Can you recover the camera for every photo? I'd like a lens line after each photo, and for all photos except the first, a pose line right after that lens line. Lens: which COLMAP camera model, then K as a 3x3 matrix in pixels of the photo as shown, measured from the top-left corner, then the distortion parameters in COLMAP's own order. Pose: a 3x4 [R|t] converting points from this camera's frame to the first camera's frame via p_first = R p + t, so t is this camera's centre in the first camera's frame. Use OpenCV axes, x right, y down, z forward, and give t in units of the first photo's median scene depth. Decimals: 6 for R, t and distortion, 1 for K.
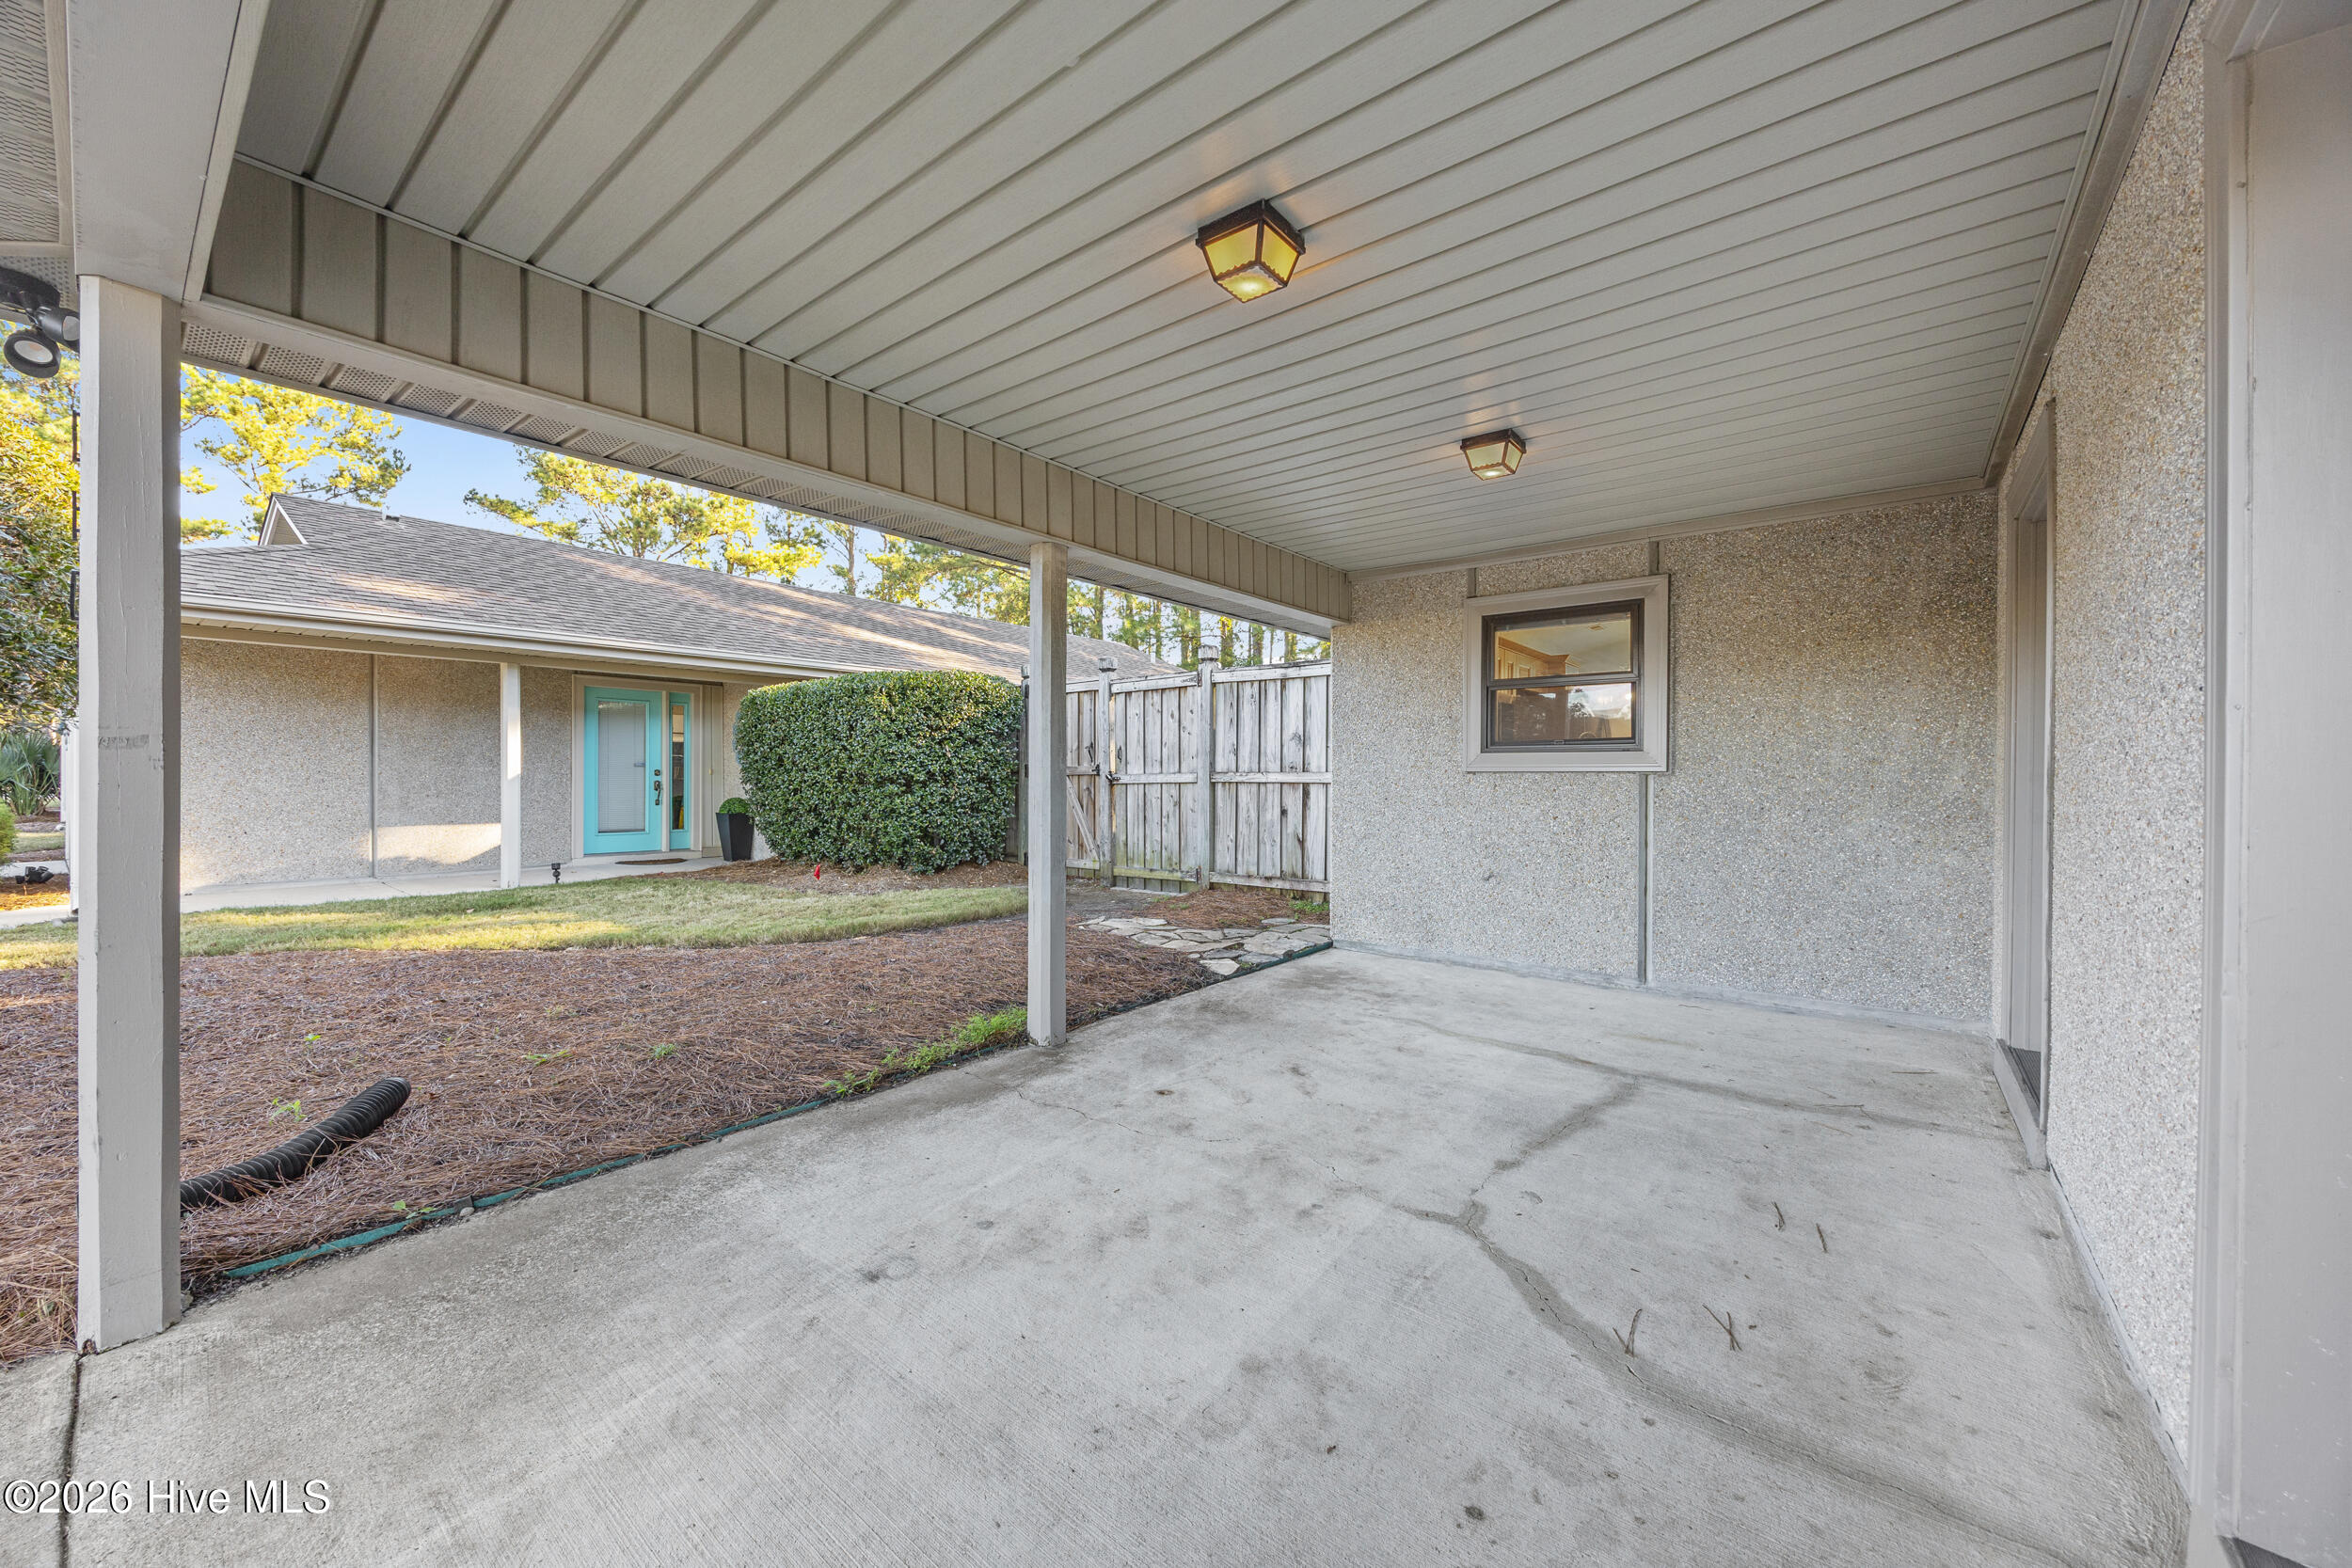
lens RADIAL K [[889.7, 0, 1170.9], [0, 889.7, 777.1], [0, 0, 1]] dist [-0.000716, 0.000238]
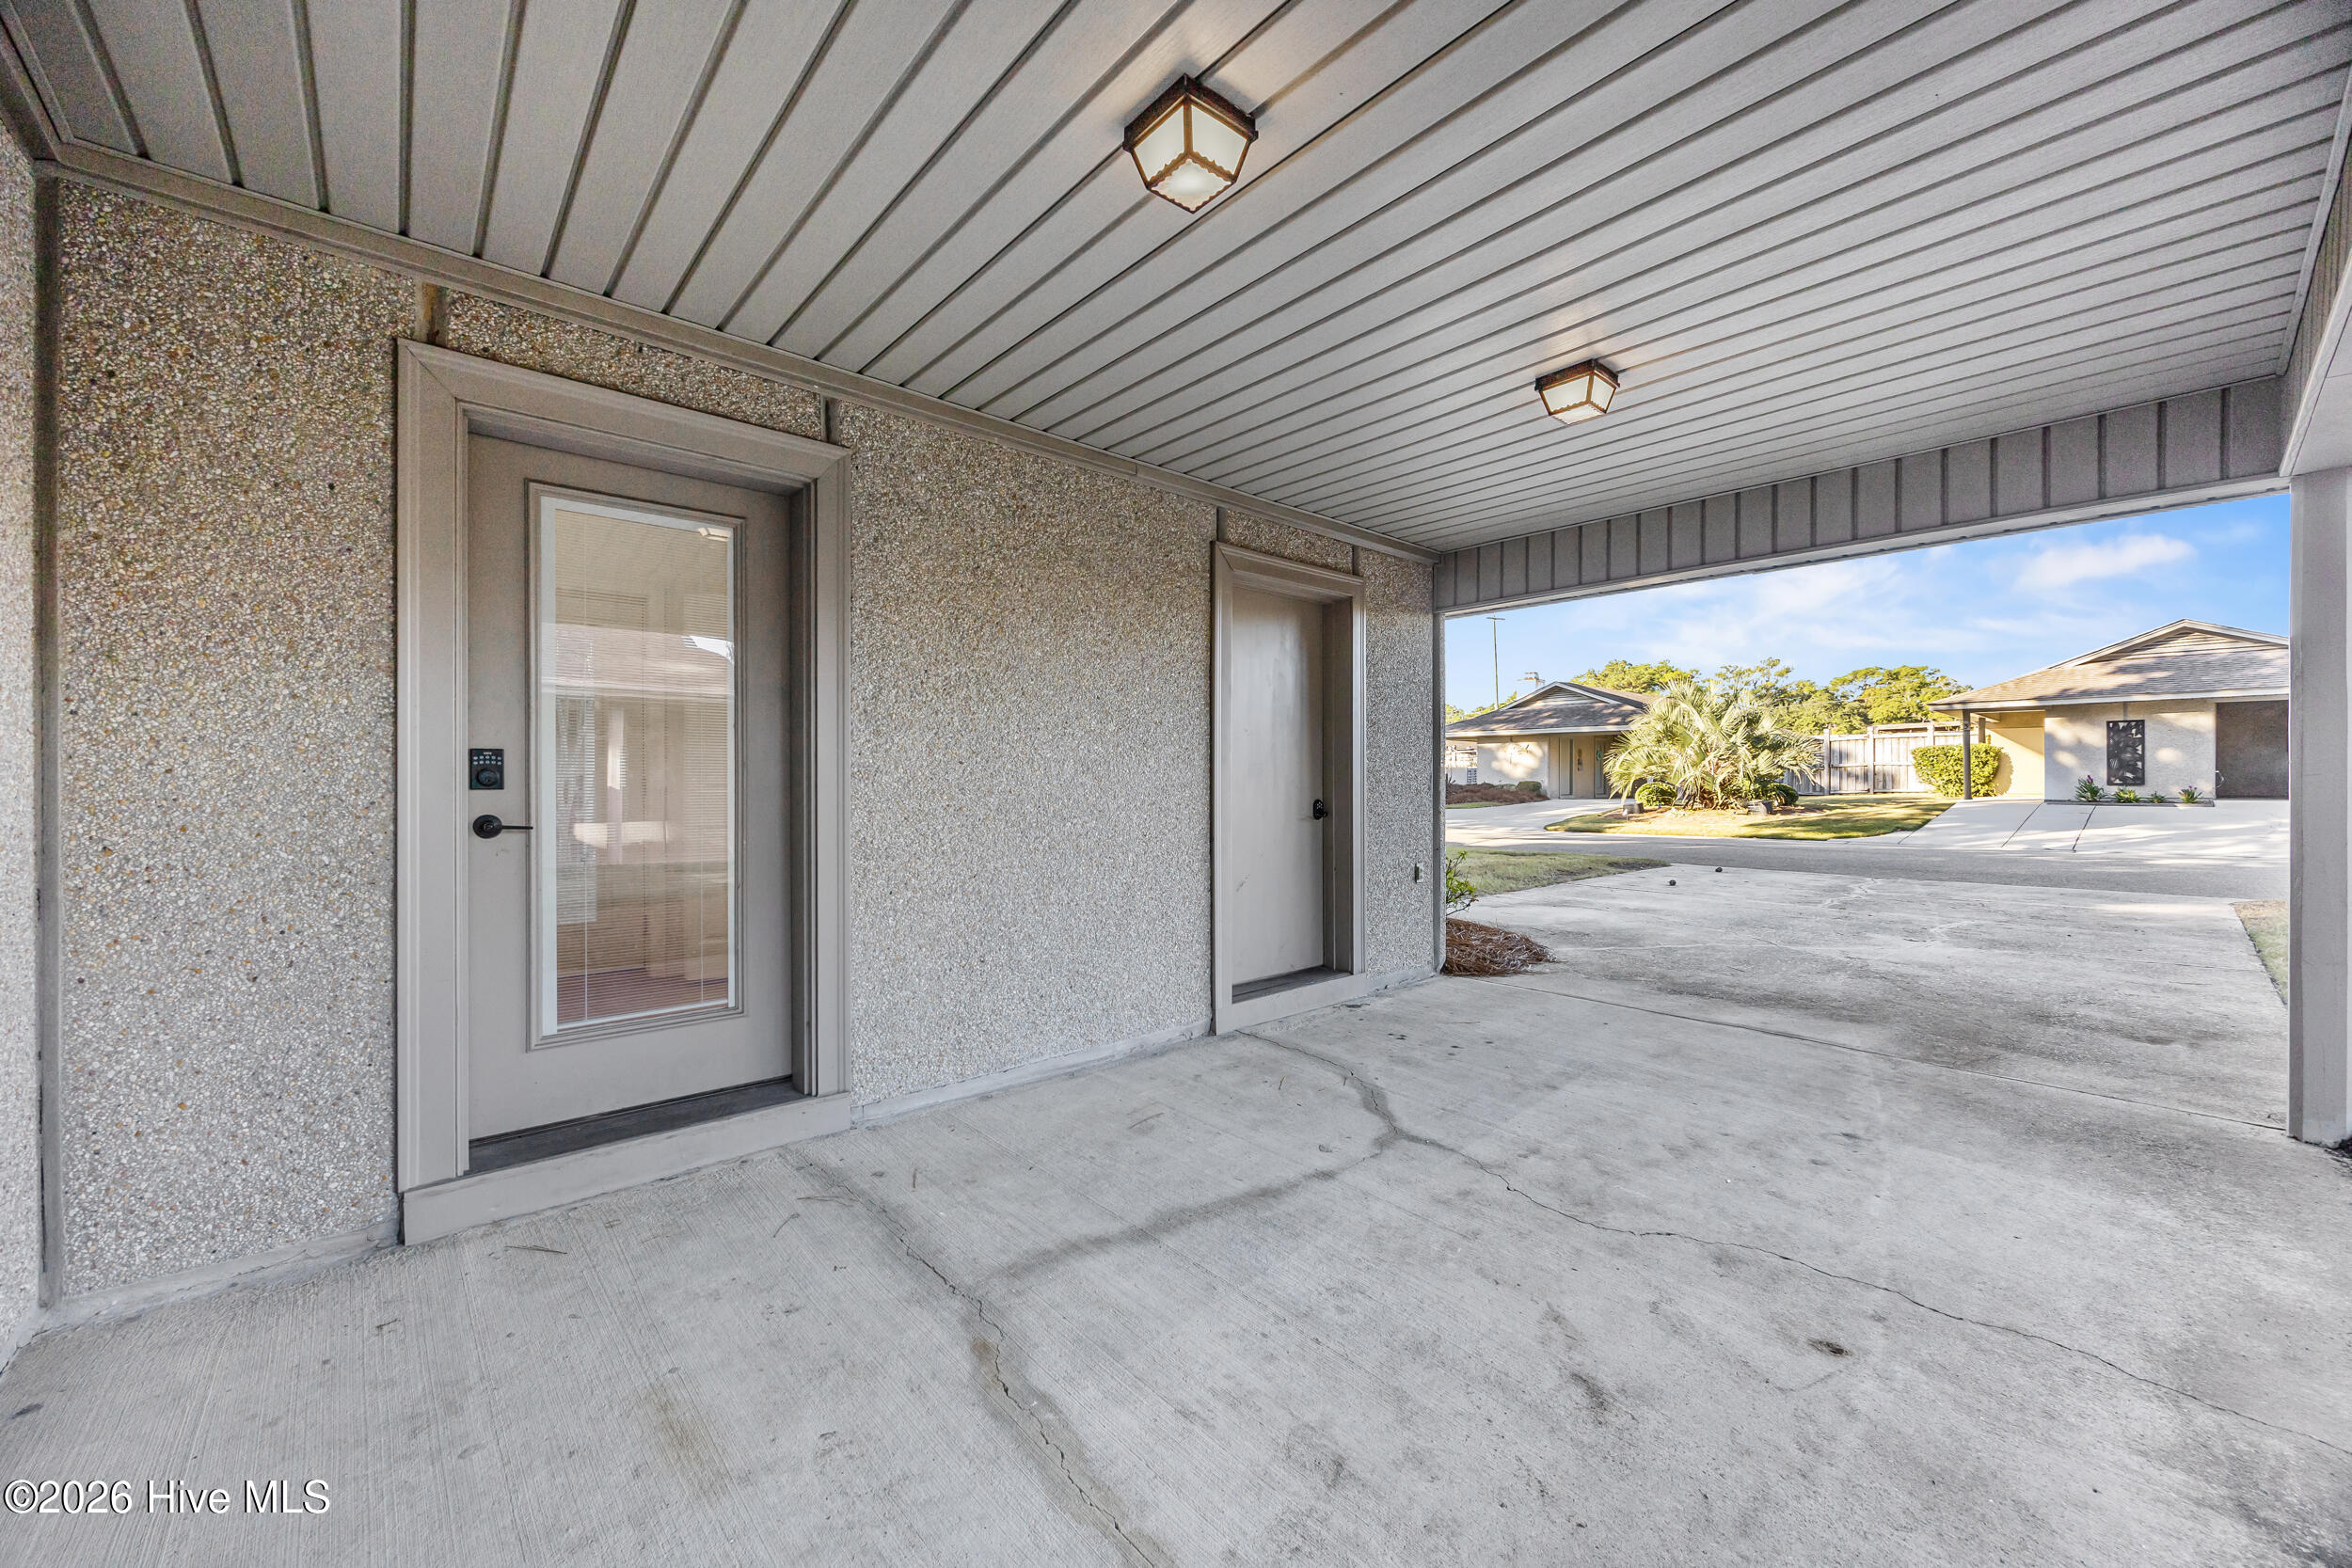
lens RADIAL K [[889.7, 0, 1171.1], [0, 889.7, 786.0], [0, 0, 1]] dist [-0.000716, 0.000238]
pose [[-0.984648, -0.003766, 0.174511, 0.366520], [-0.002794, 0.999979, 0.005815, 0.000073], [-0.174529, 0.005238, -0.984638, 1.957409]]
